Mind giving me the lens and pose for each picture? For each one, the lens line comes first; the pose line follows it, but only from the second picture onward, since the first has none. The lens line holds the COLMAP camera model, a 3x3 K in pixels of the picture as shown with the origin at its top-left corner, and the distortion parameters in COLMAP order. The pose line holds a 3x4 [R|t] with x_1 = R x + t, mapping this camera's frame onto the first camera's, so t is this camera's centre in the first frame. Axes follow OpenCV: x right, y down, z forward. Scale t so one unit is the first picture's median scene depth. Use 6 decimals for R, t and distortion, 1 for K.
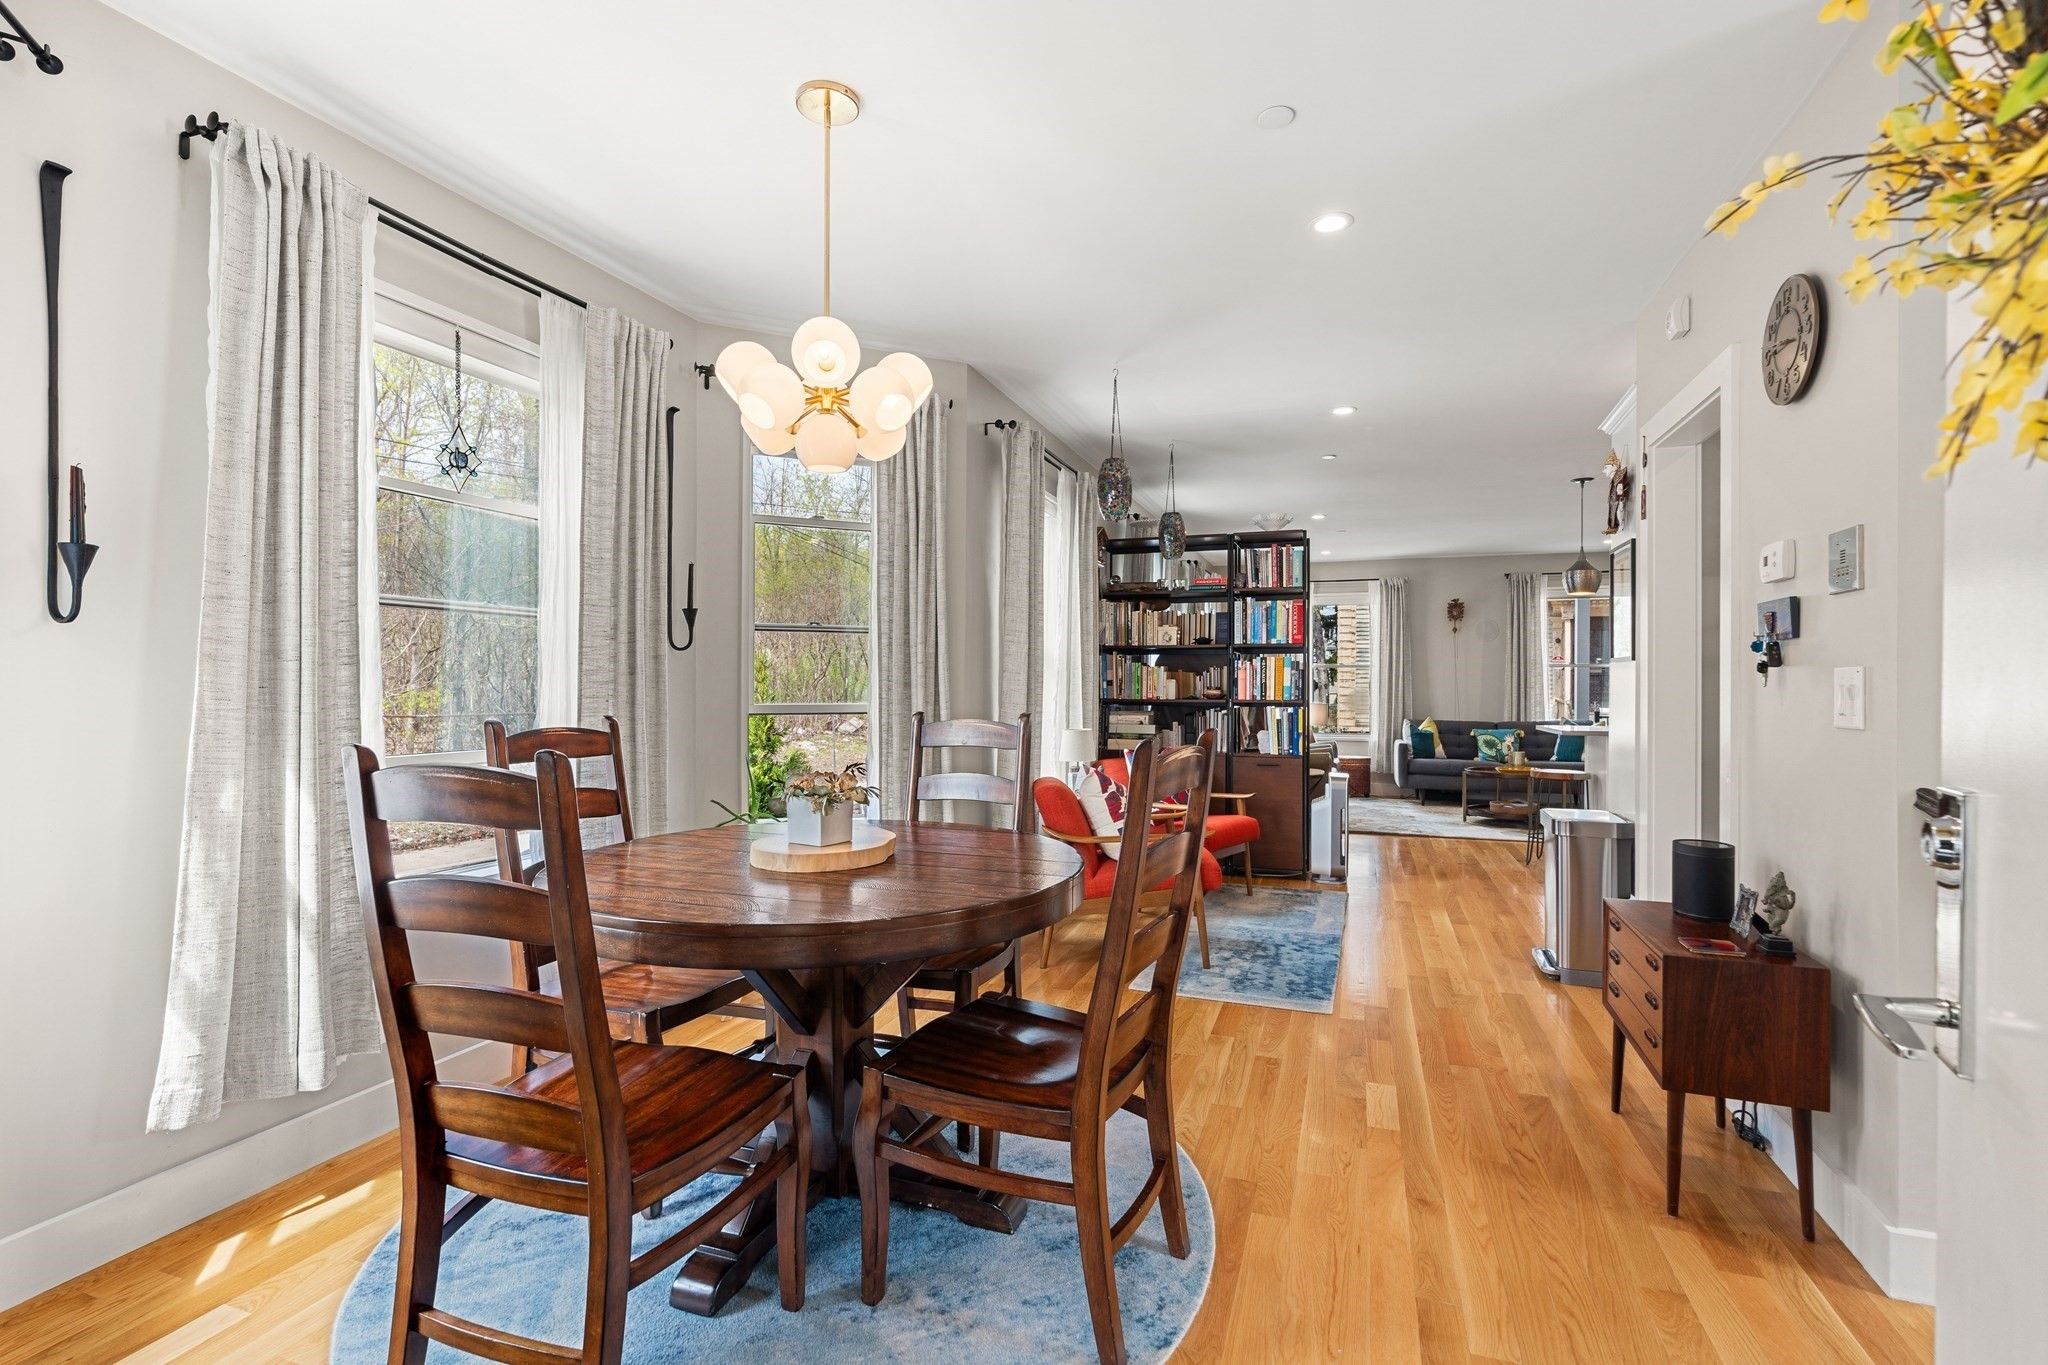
lens RADIAL K [[946.0, 0, 1018.8], [0, 946.0, 681.0], [0, 0, 1]] dist [-0.004674, 0.000300]
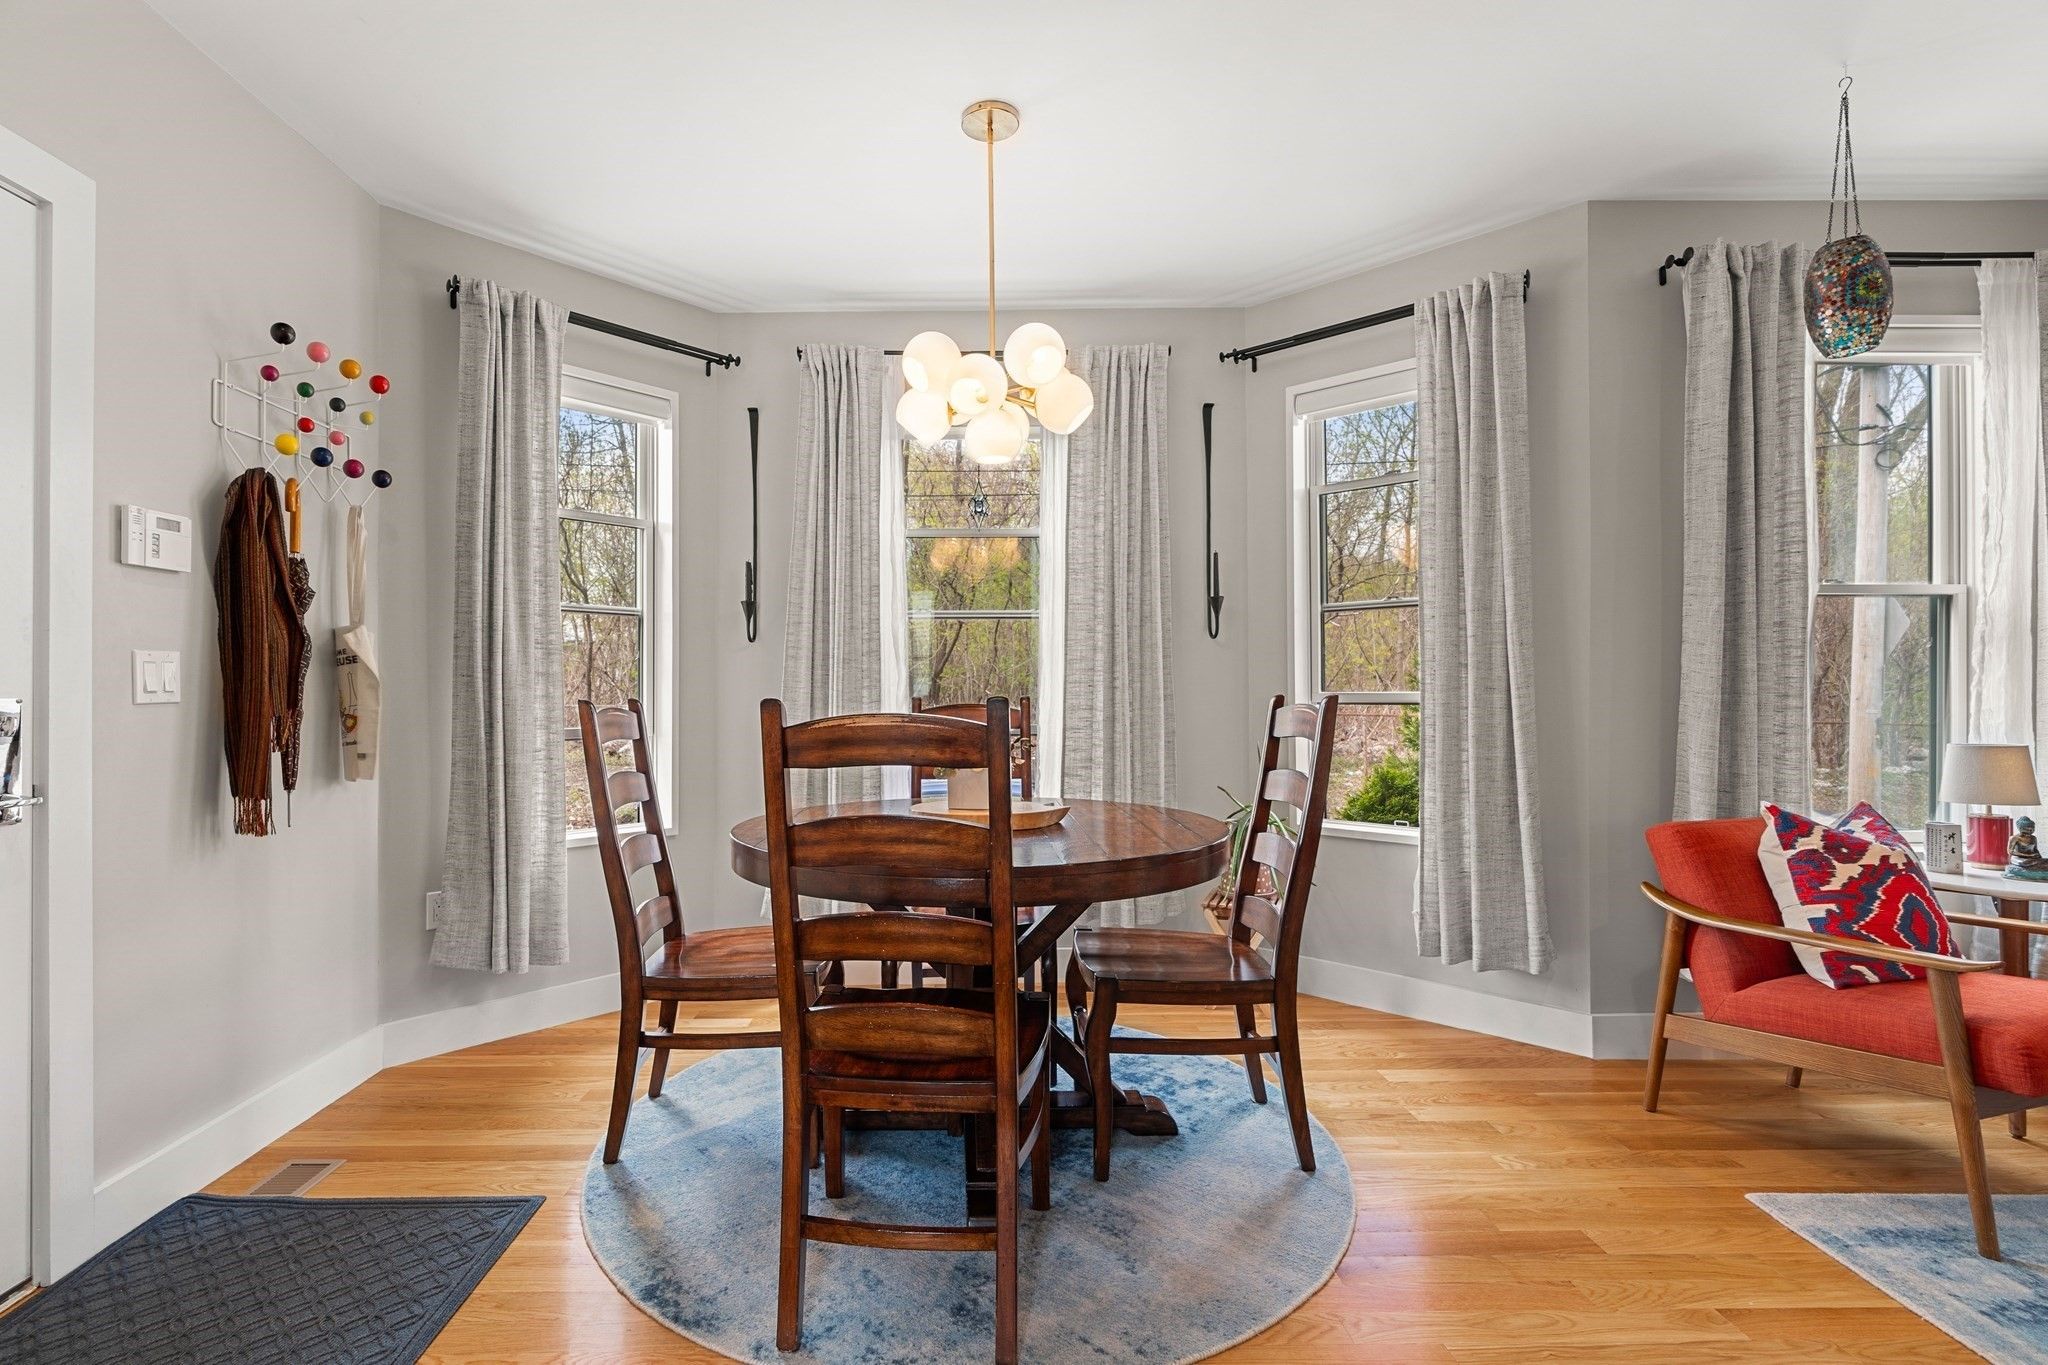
lens RADIAL K [[946.0, 0, 1018.8], [0, 946.0, 681.0], [0, 0, 1]] dist [-0.004674, 0.000300]
pose [[0.339244, -0.008822, -0.940657, 0.658145], [0.008428, 0.999944, -0.006339, 0.026028], [0.940661, -0.005777, 0.339300, 0.544665]]
